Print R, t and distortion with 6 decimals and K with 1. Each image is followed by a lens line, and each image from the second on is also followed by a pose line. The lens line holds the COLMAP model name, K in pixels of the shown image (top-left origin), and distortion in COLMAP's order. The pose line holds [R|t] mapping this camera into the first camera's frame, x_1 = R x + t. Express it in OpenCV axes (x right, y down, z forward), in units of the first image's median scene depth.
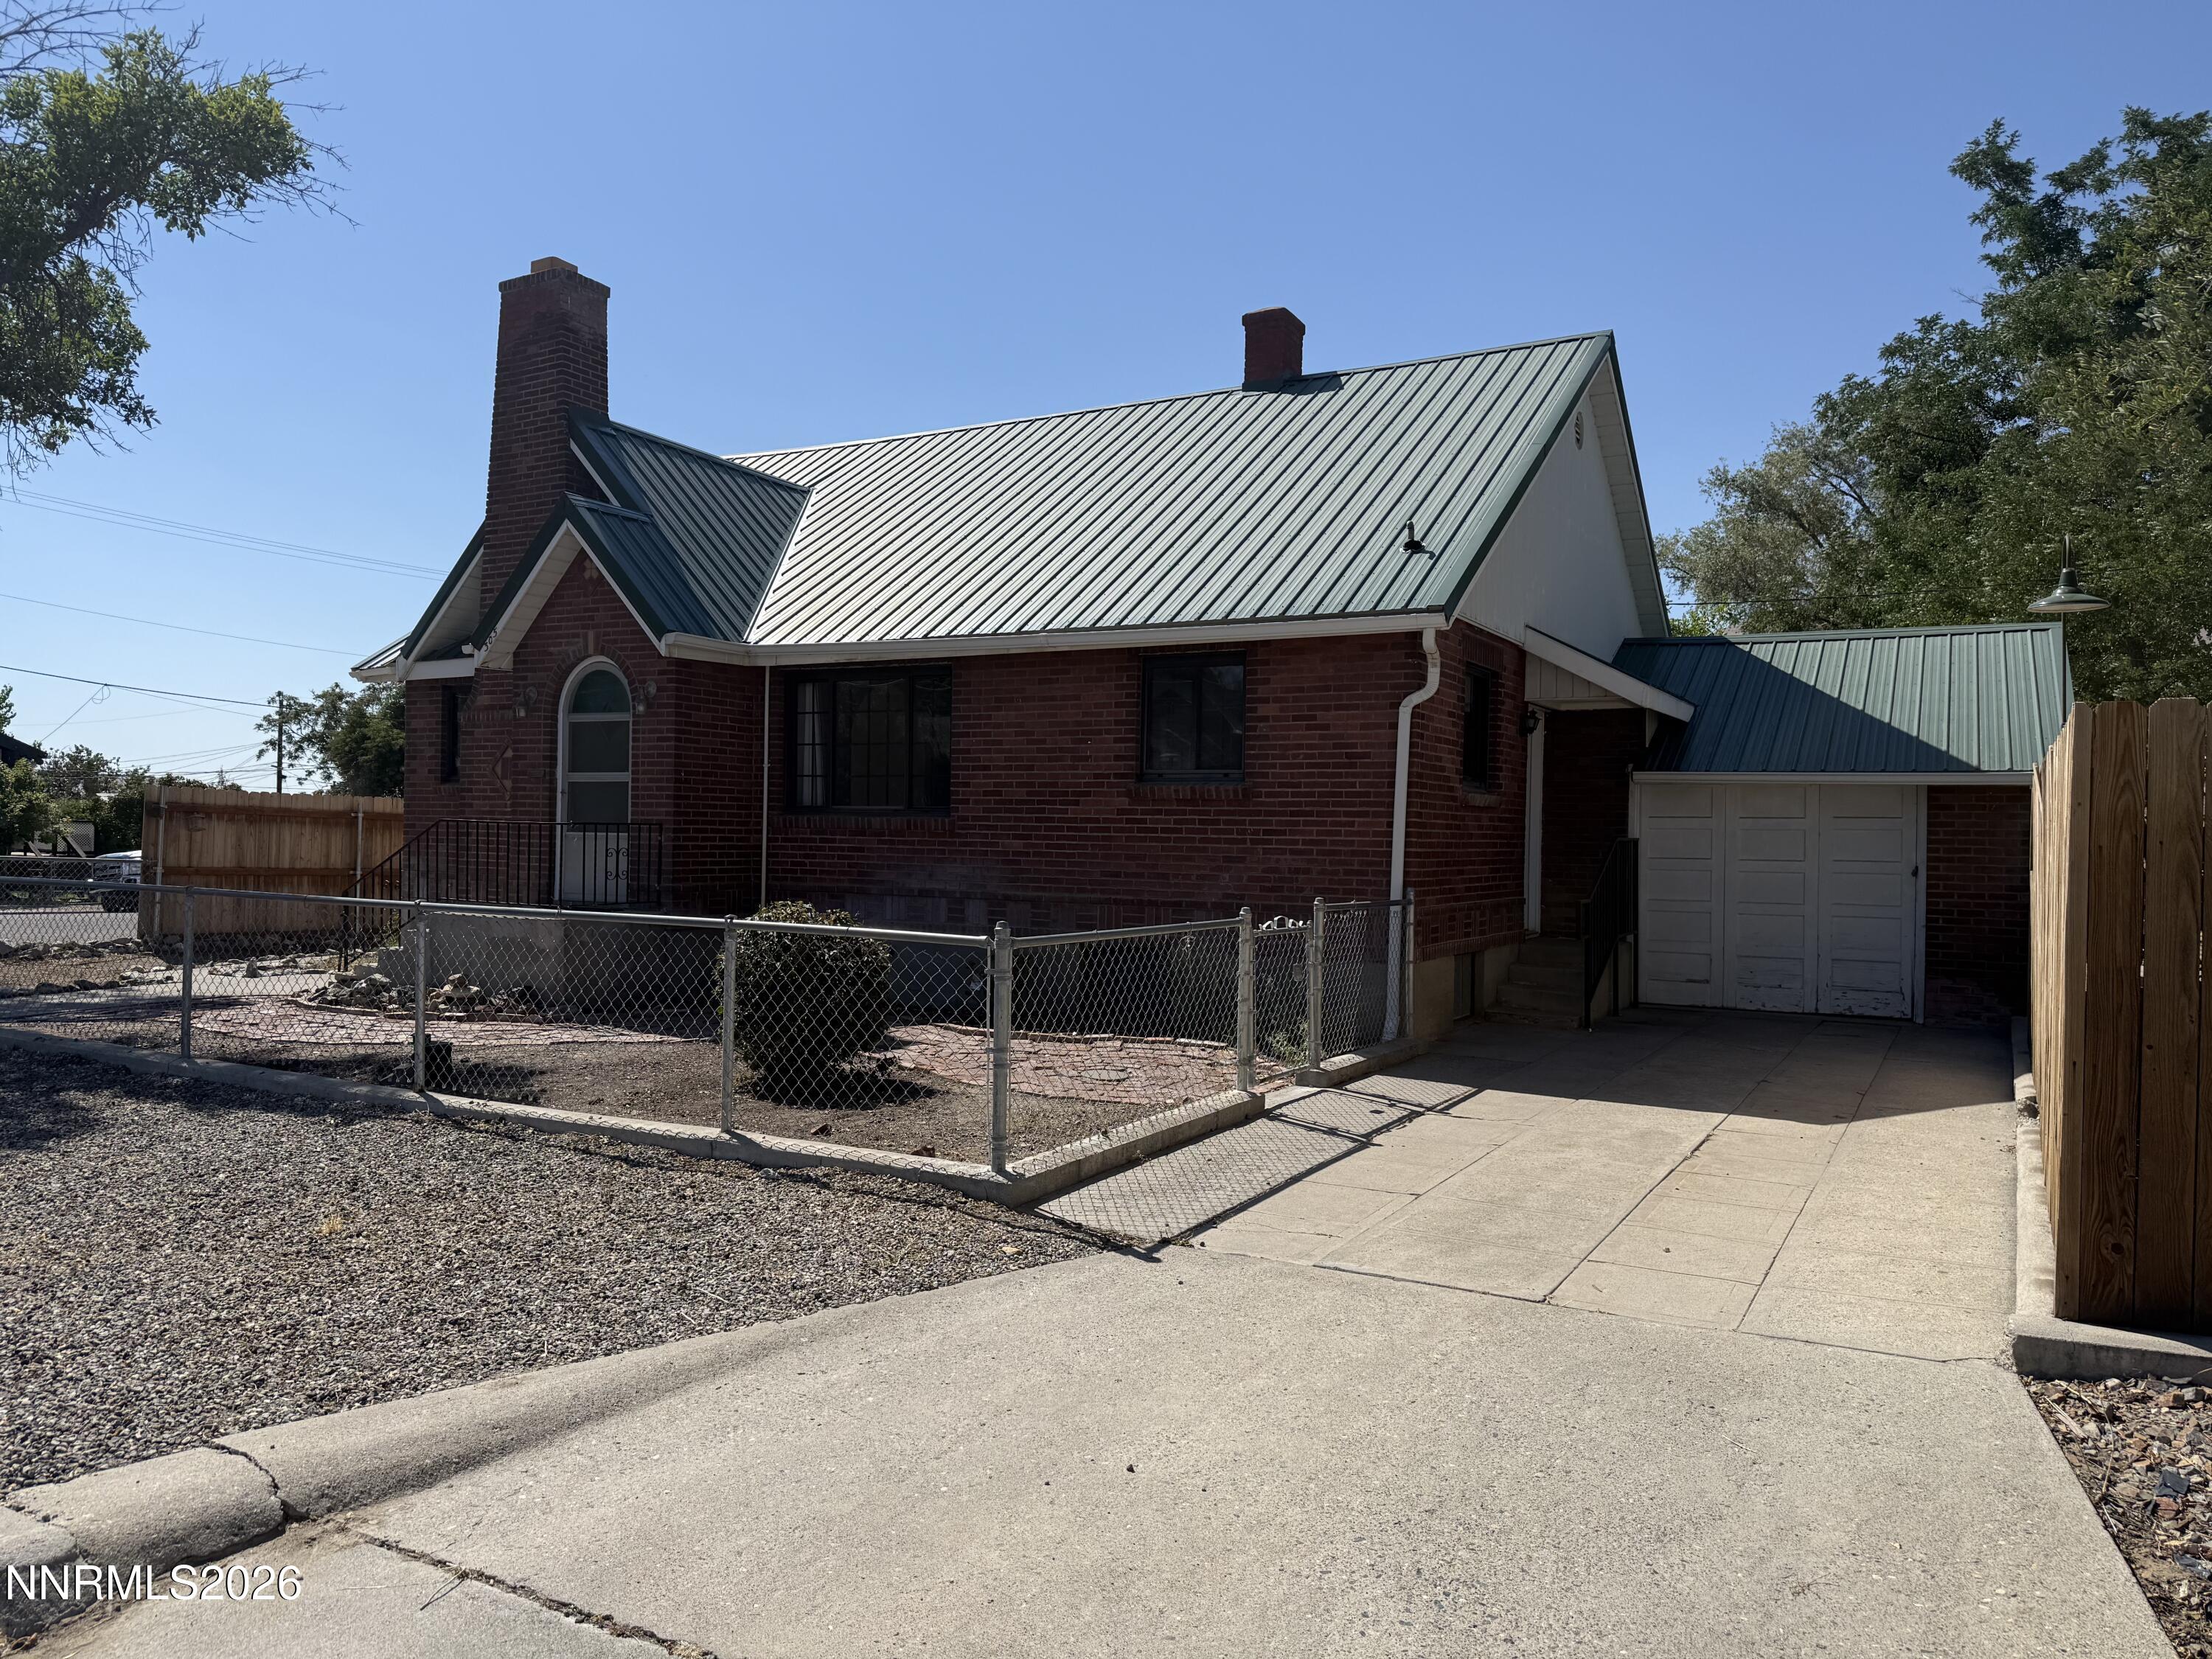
lens RADIAL K [[1550.7, 0, 1098.2], [0, 1550.7, 825.6], [0, 0, 1]] dist [0.009893, -0.019800]
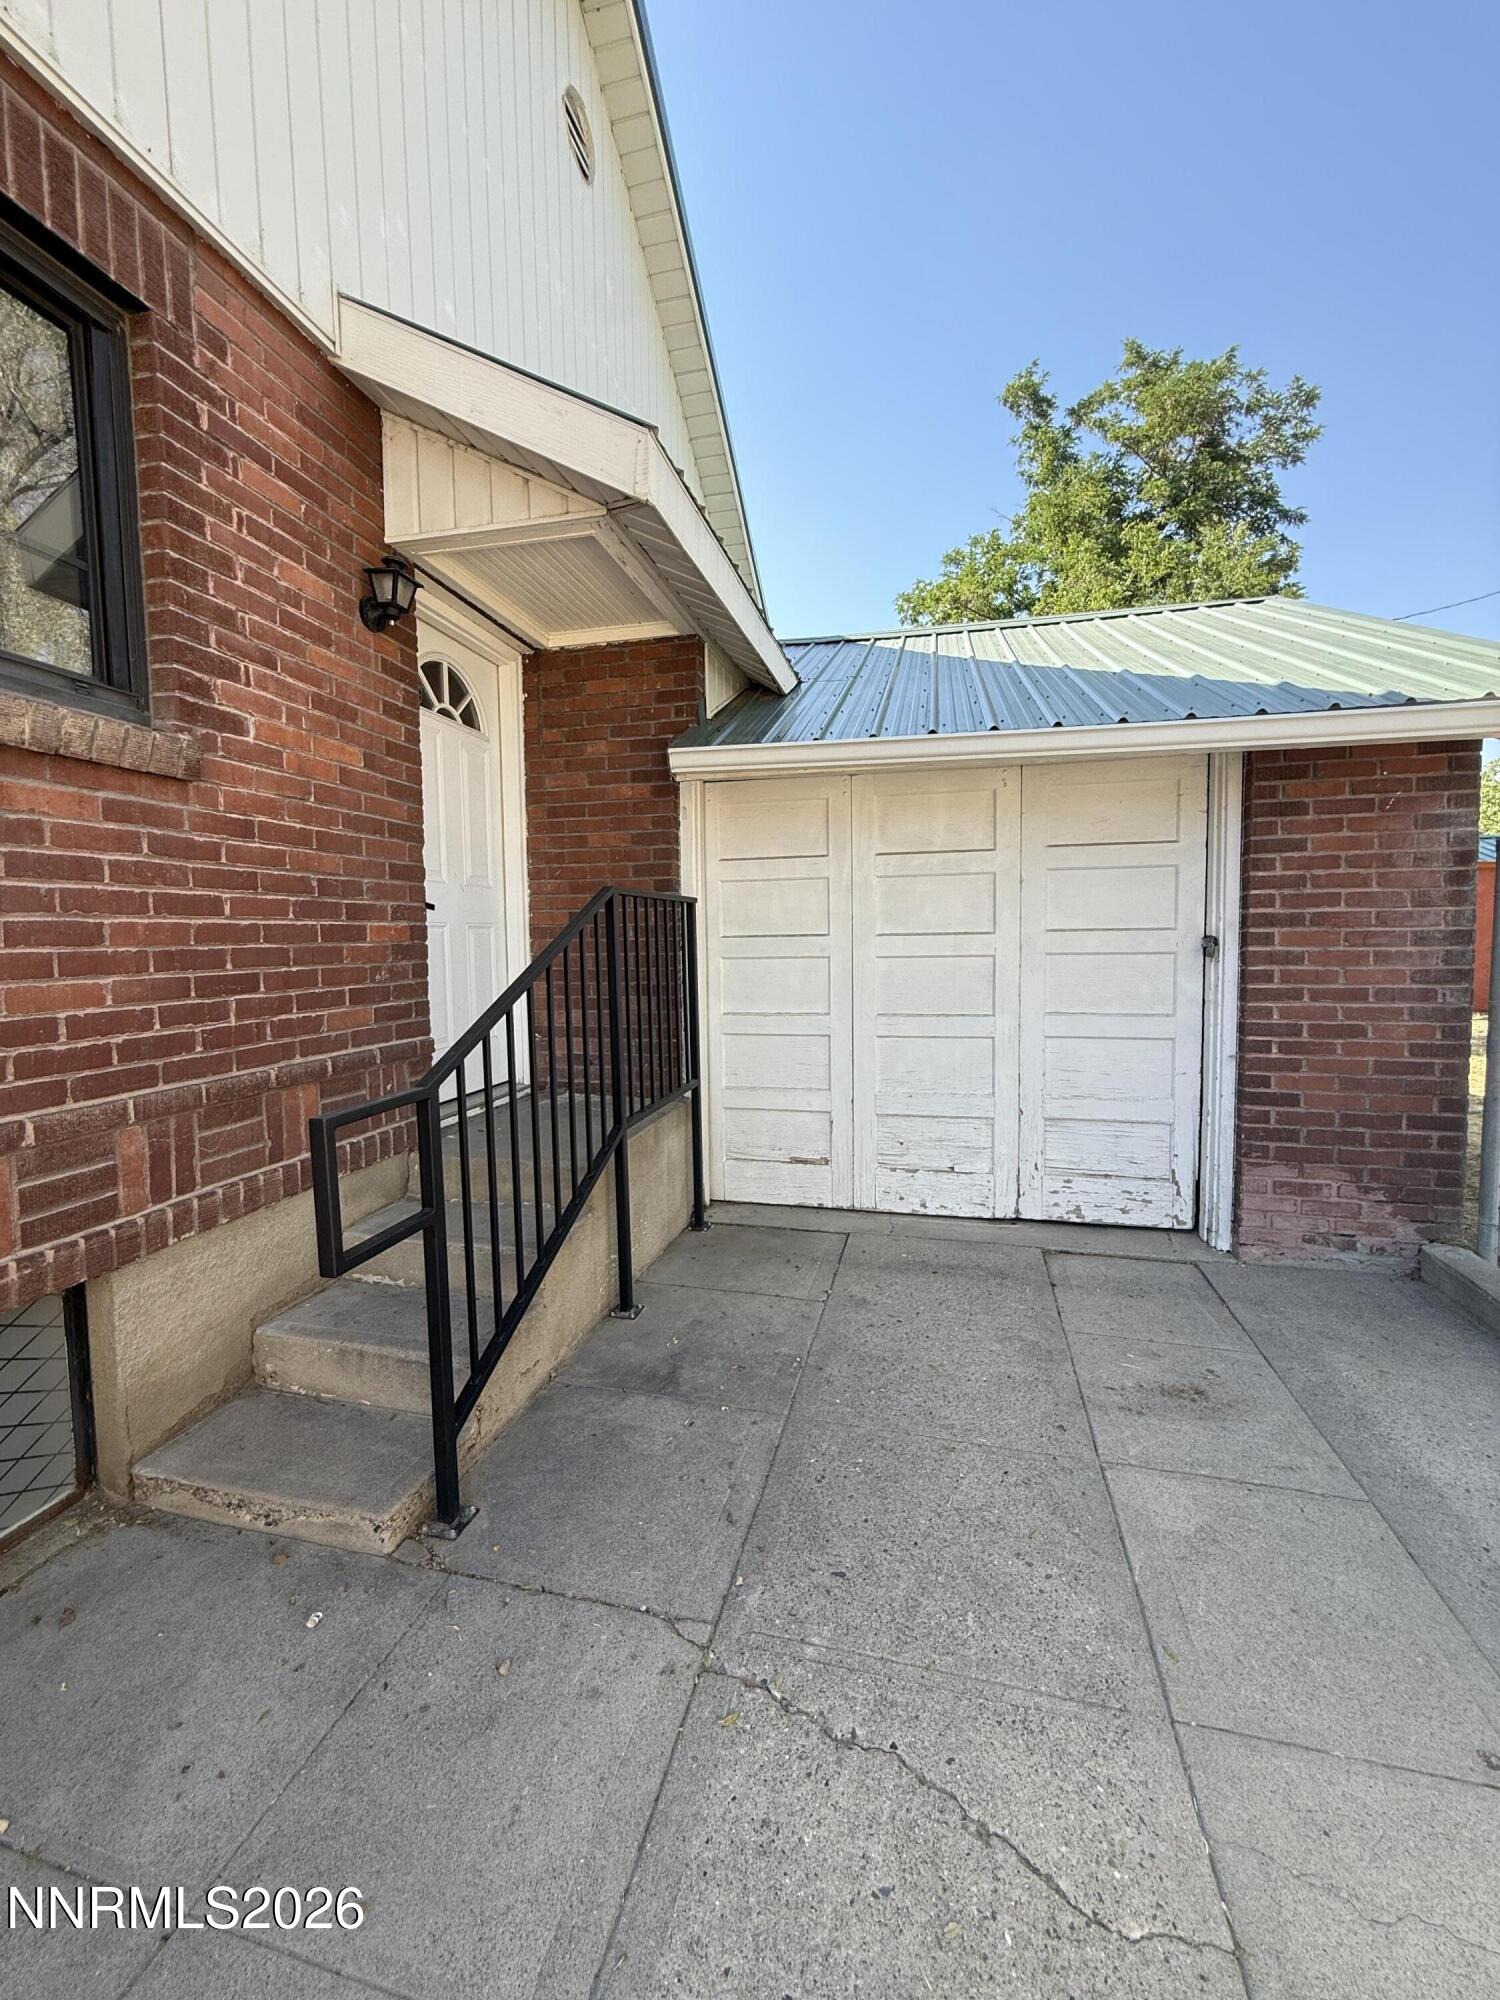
lens RADIAL K [[798.7, 0, 752.5], [0, 798.7, 1002.0], [0, 0, 1]] dist [0.001887, 0.000155]
pose [[0.960023, -0.045258, 0.276237, 0.305422], [0.022711, 0.996183, 0.084282, 0.021716], [-0.278997, -0.074639, 0.957387, 0.774177]]
